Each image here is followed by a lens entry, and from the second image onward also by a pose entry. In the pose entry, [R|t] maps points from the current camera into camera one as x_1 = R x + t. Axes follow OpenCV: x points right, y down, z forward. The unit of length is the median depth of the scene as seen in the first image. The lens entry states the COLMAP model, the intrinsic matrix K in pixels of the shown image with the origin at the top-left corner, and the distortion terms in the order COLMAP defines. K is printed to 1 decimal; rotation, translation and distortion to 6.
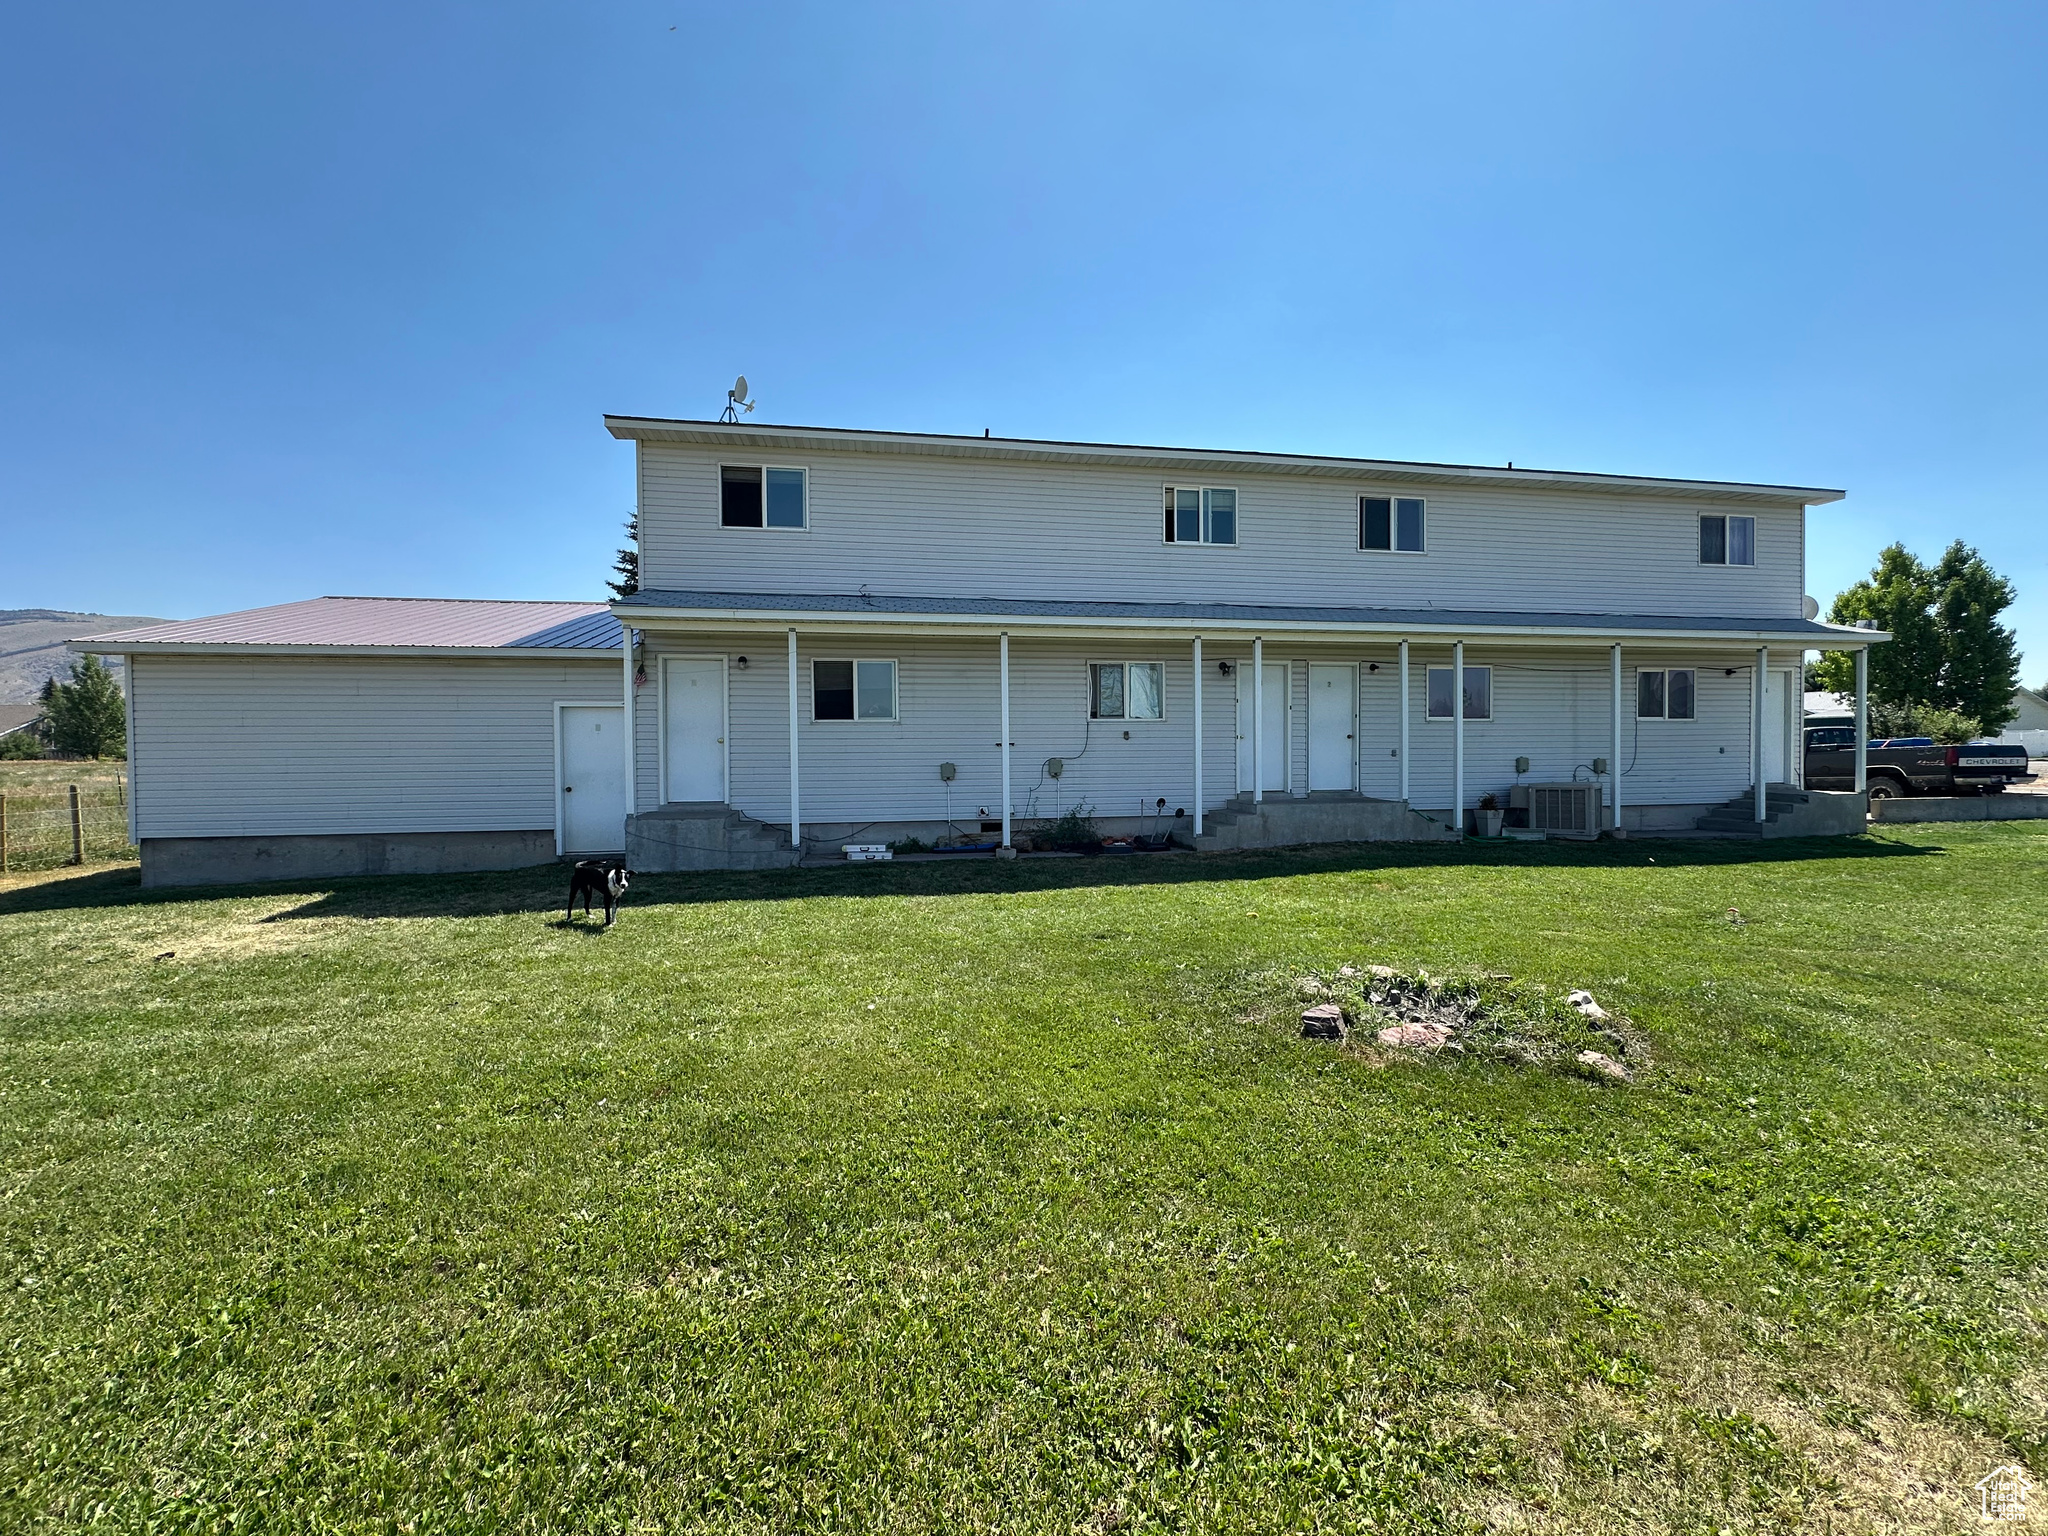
lens RADIAL K [[770.8, 0, 1014.7], [0, 770.8, 748.8], [0, 0, 1]] dist [-0.007950, 0.000057]
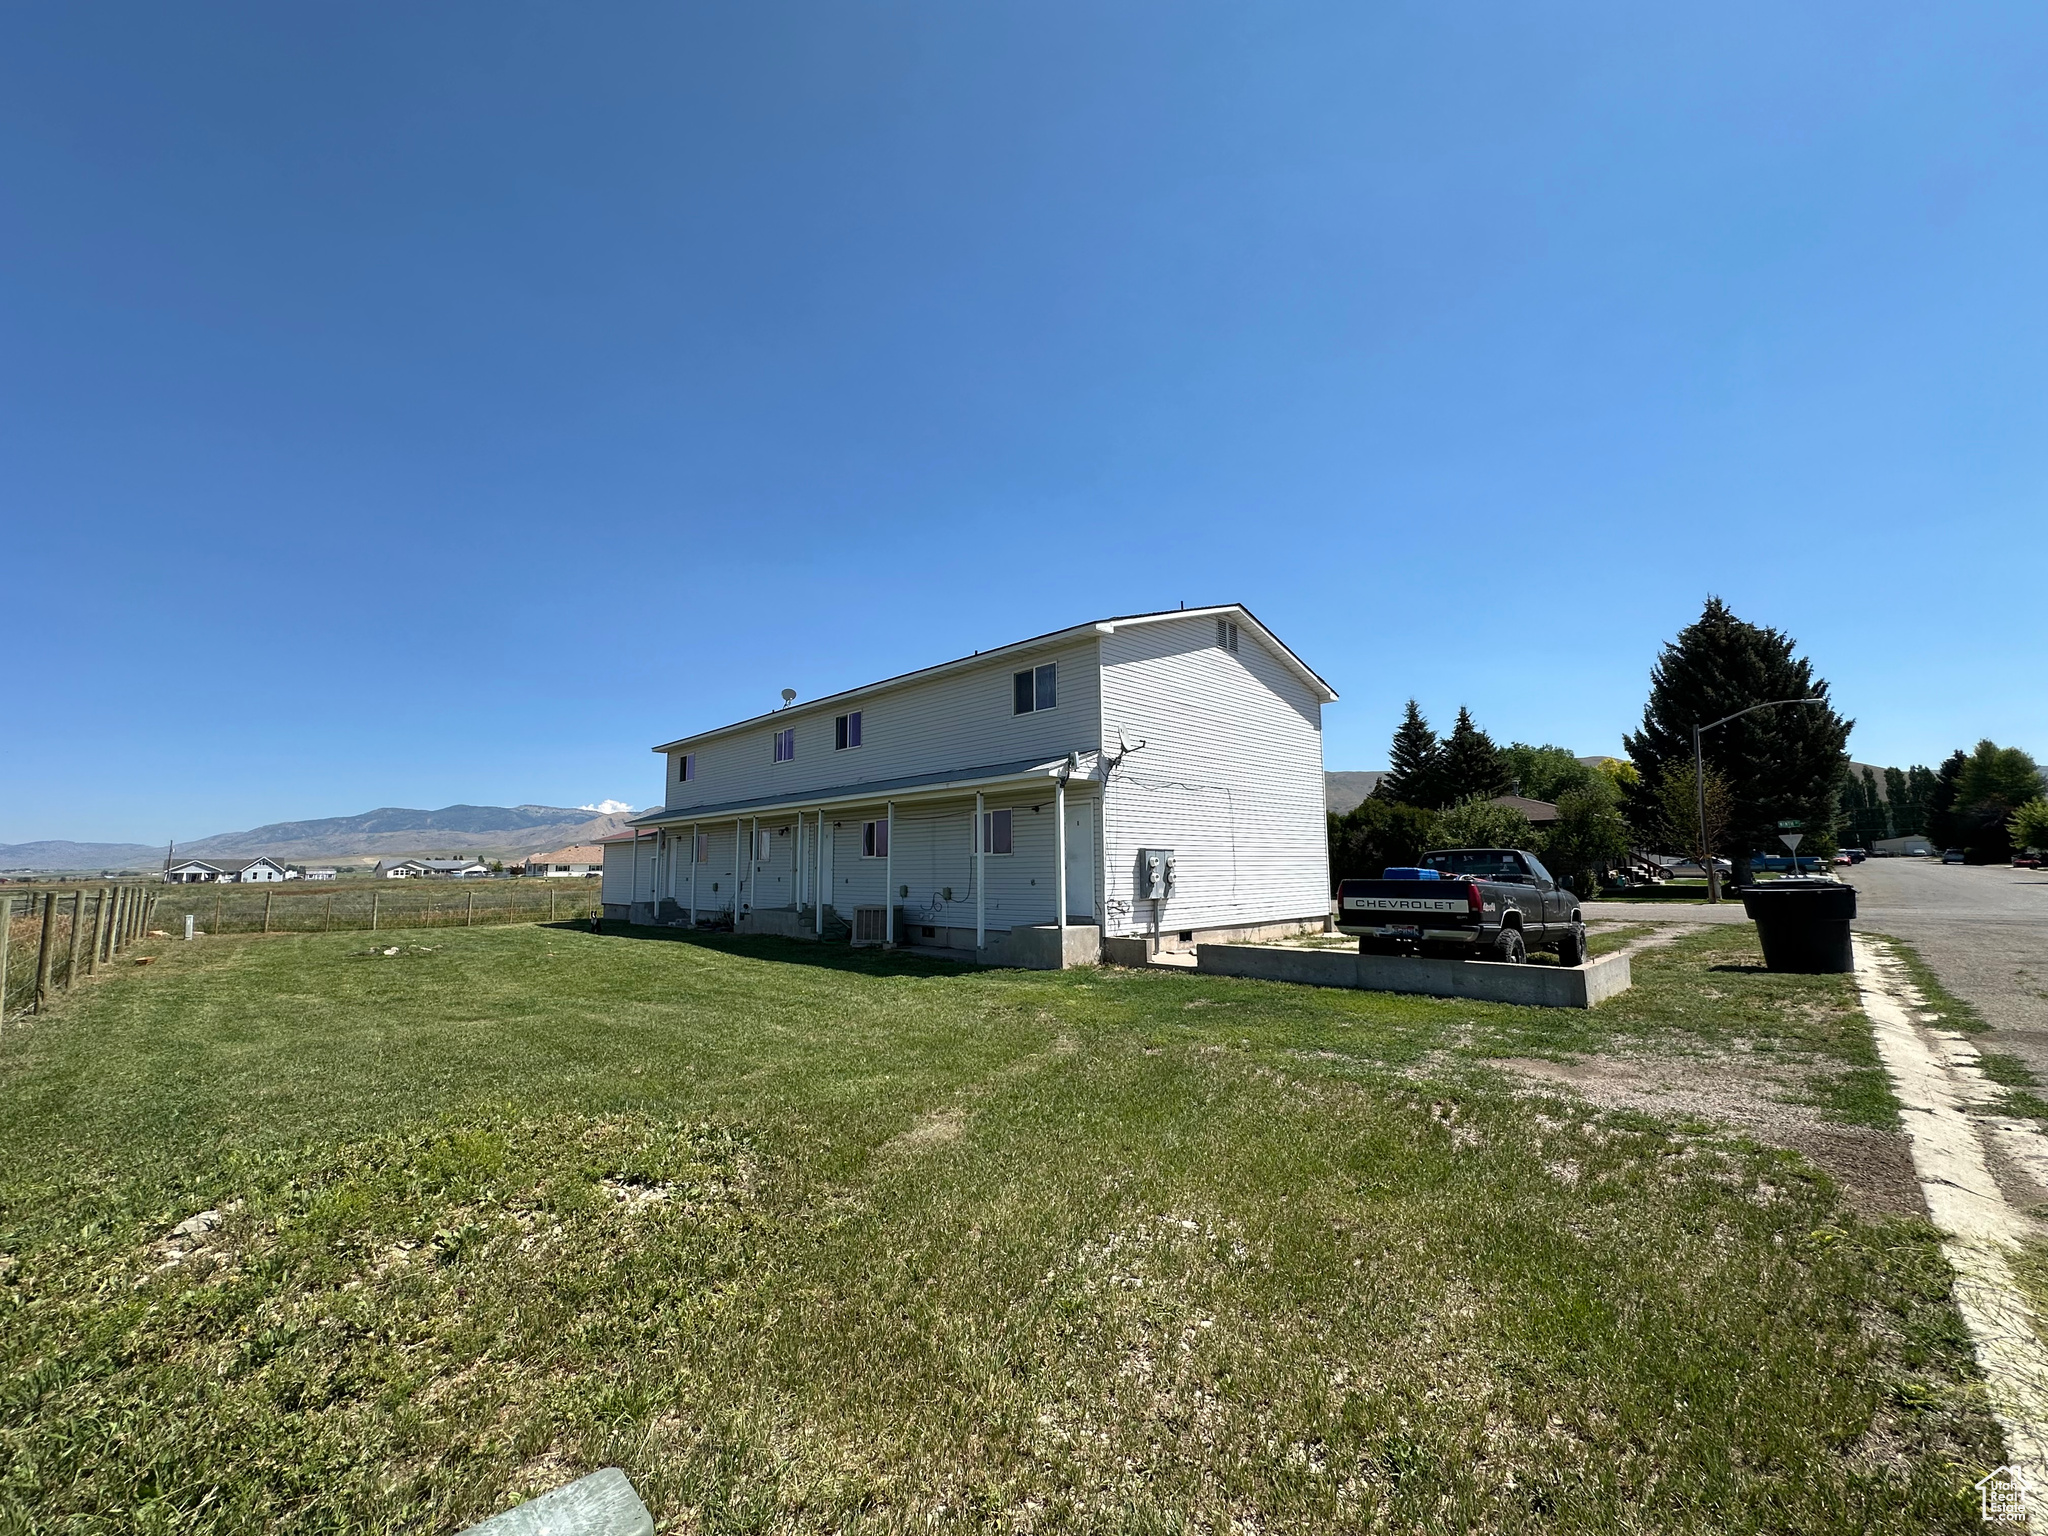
lens RADIAL K [[820.0, 0, 1022.1], [0, 820.0, 749.1], [0, 0, 1]] dist [-0.003462, 0.001274]
pose [[0.584777, -0.117746, -0.802603, 2.055407], [0.000773, 0.989490, -0.144600, -0.018617], [0.811194, 0.083938, 0.578721, 0.341310]]
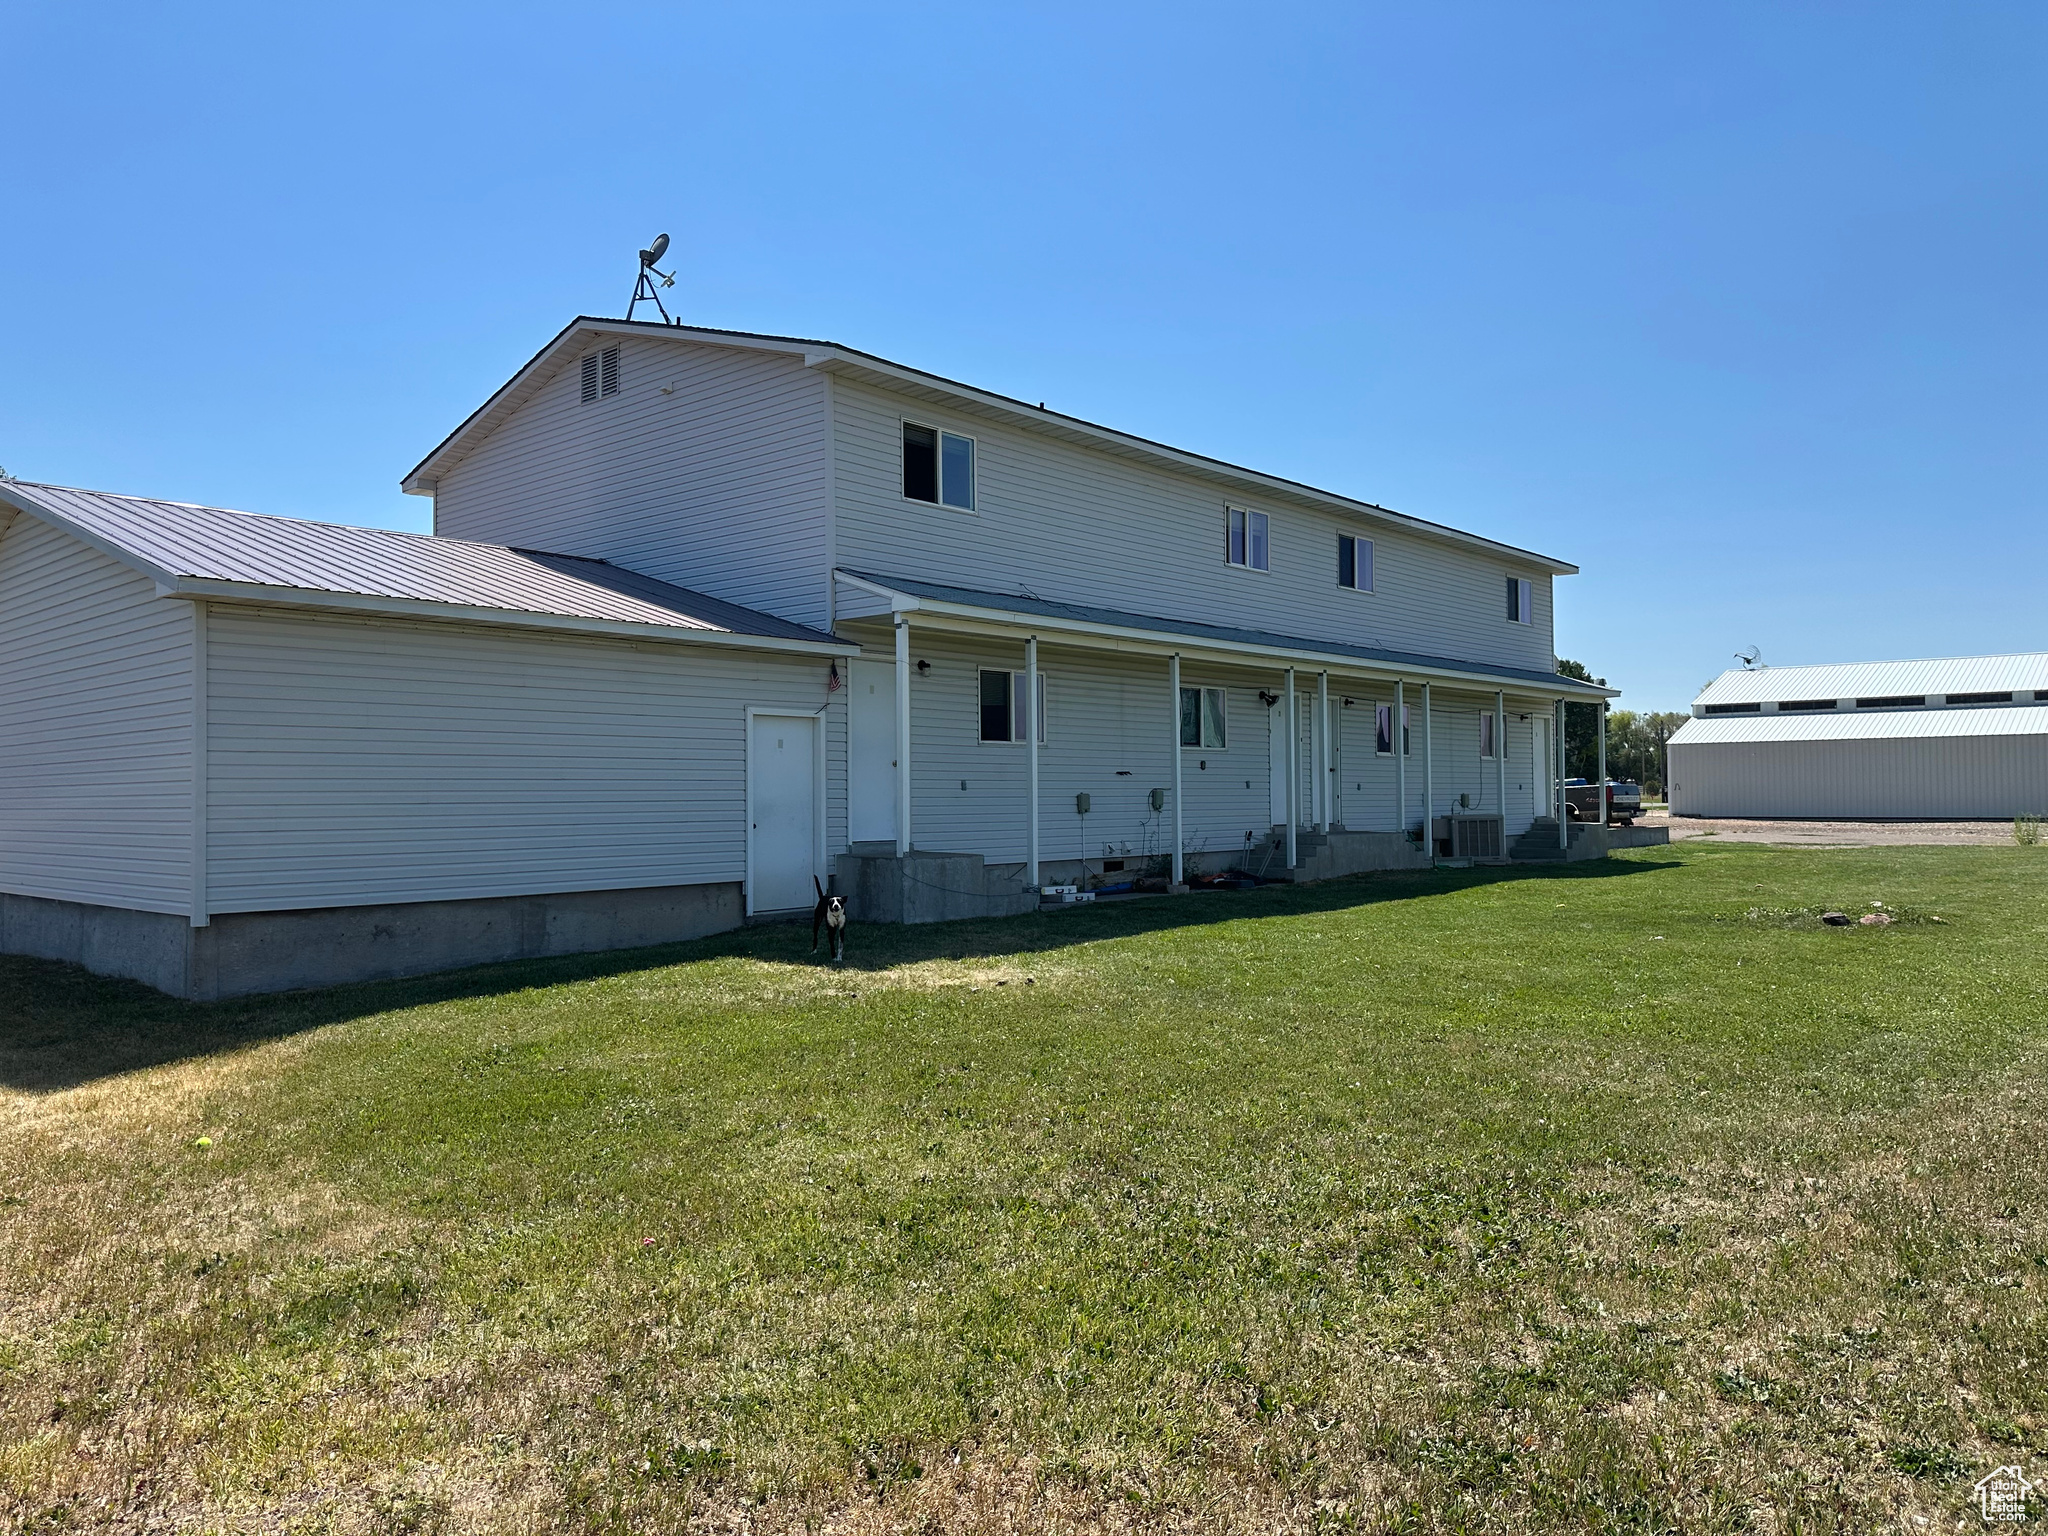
lens RADIAL K [[1446.0, 0, 968.5], [0, 1446.0, 701.7], [0, 0, 1]] dist [0.043500, -0.049964]
pose [[0.789320, 0.043063, 0.612470, -1.124401], [-0.007190, 0.998117, -0.060911, 0.014348], [-0.613939, 0.043675, 0.788144, -0.202823]]
